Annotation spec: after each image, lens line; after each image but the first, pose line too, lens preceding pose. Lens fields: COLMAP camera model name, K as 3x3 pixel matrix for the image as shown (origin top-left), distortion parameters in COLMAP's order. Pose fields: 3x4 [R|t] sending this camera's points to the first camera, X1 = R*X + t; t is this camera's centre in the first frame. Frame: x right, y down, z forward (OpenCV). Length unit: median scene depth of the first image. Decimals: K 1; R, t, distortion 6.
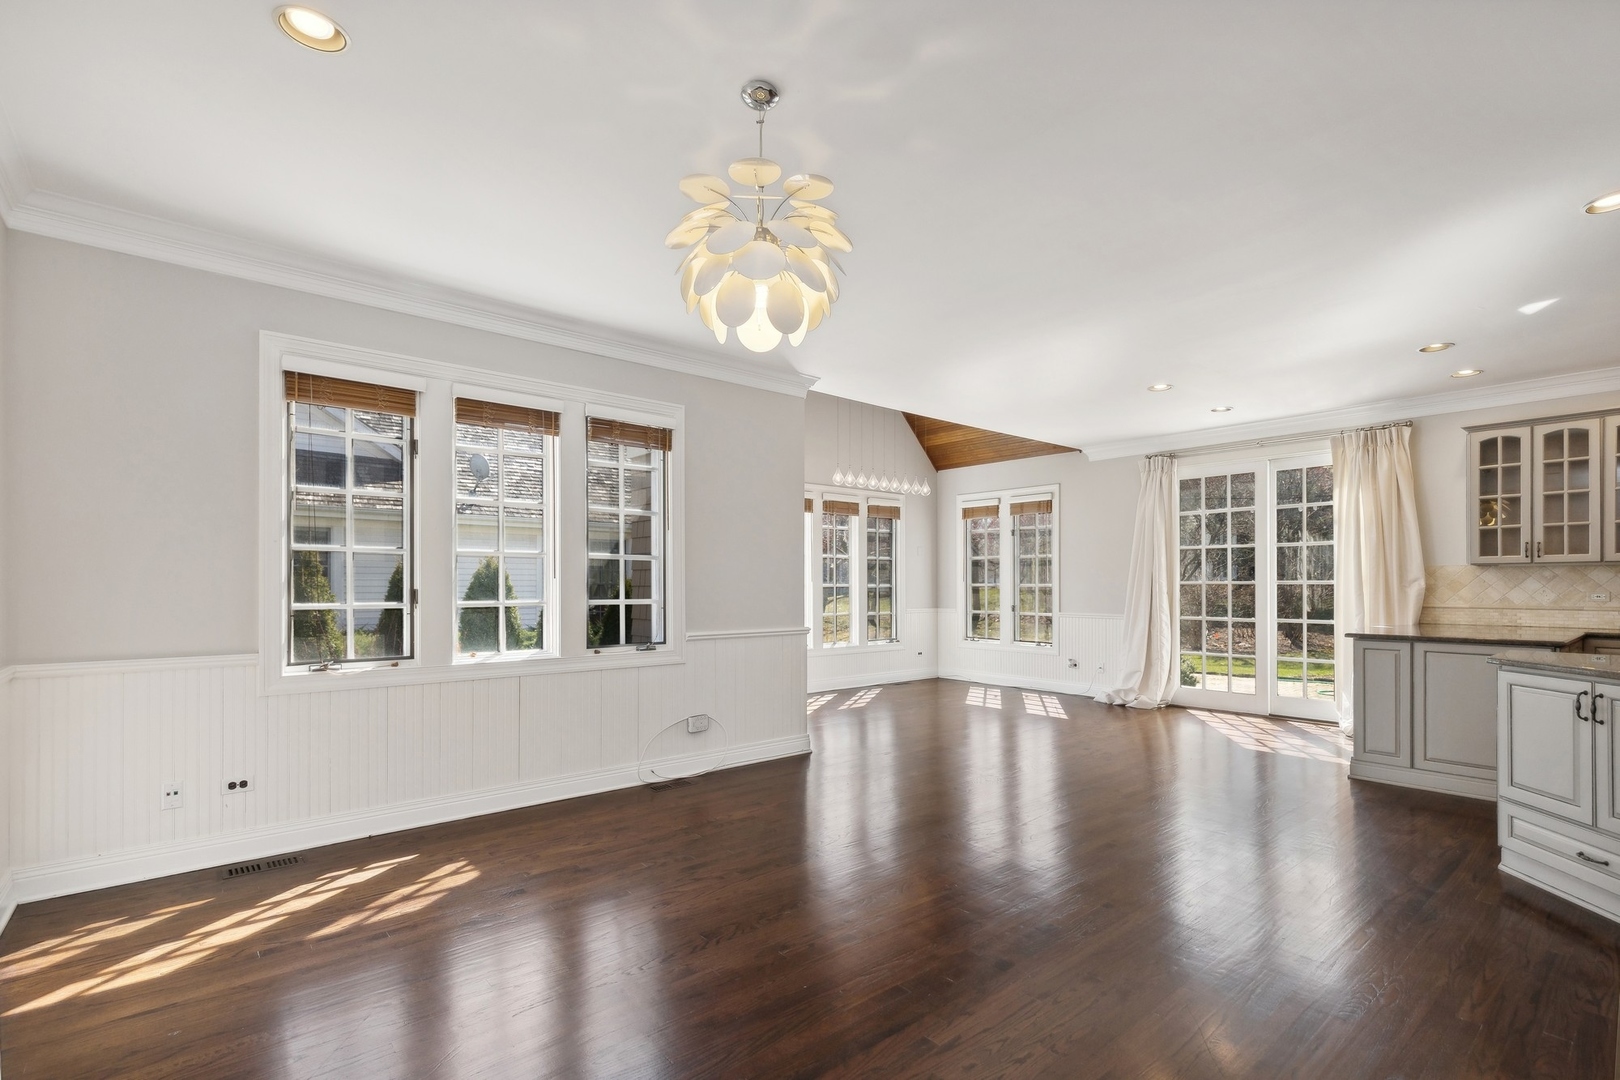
lens RADIAL K [[745.5, 0, 806.1], [0, 745.5, 557.7], [0, 0, 1]] dist [0.005583, 0.000816]
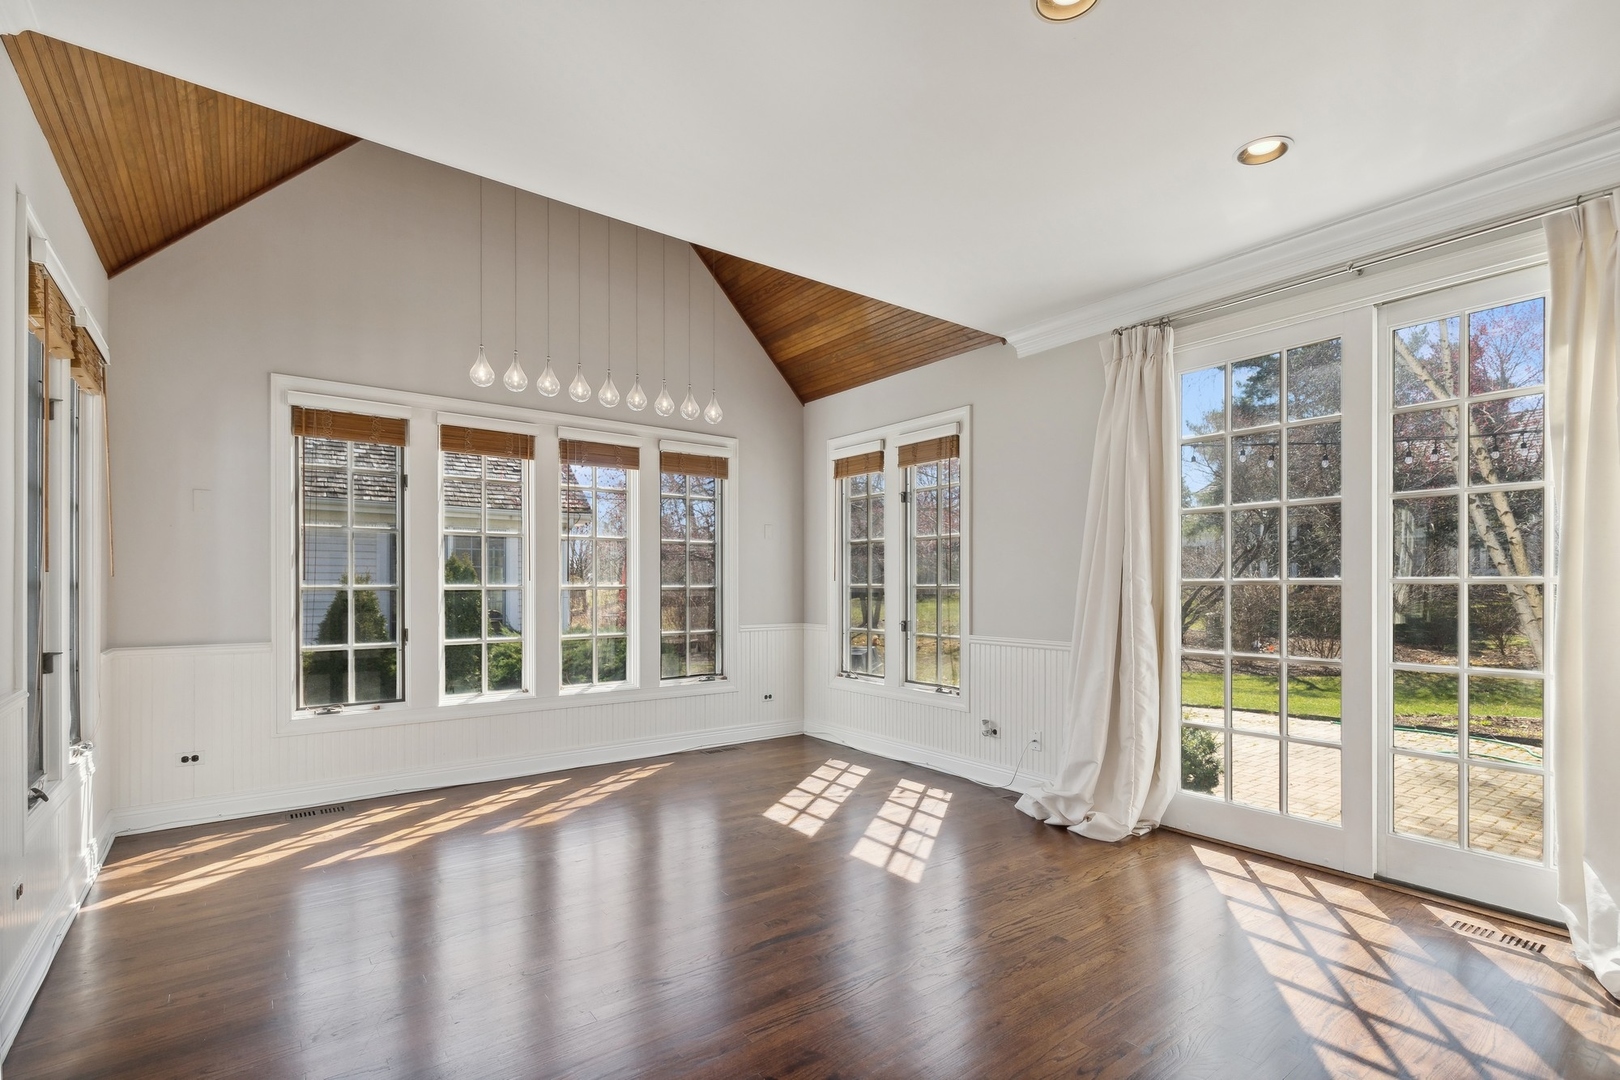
lens RADIAL K [[745.5, 0, 813.8], [0, 745.5, 565.0], [0, 0, 1]] dist [0.005583, 0.000816]
pose [[0.999094, -0.003278, -0.042443, 0.243672], [0.003784, 0.999923, 0.011848, 0.013778], [0.042401, -0.011998, 0.999029, 0.432874]]
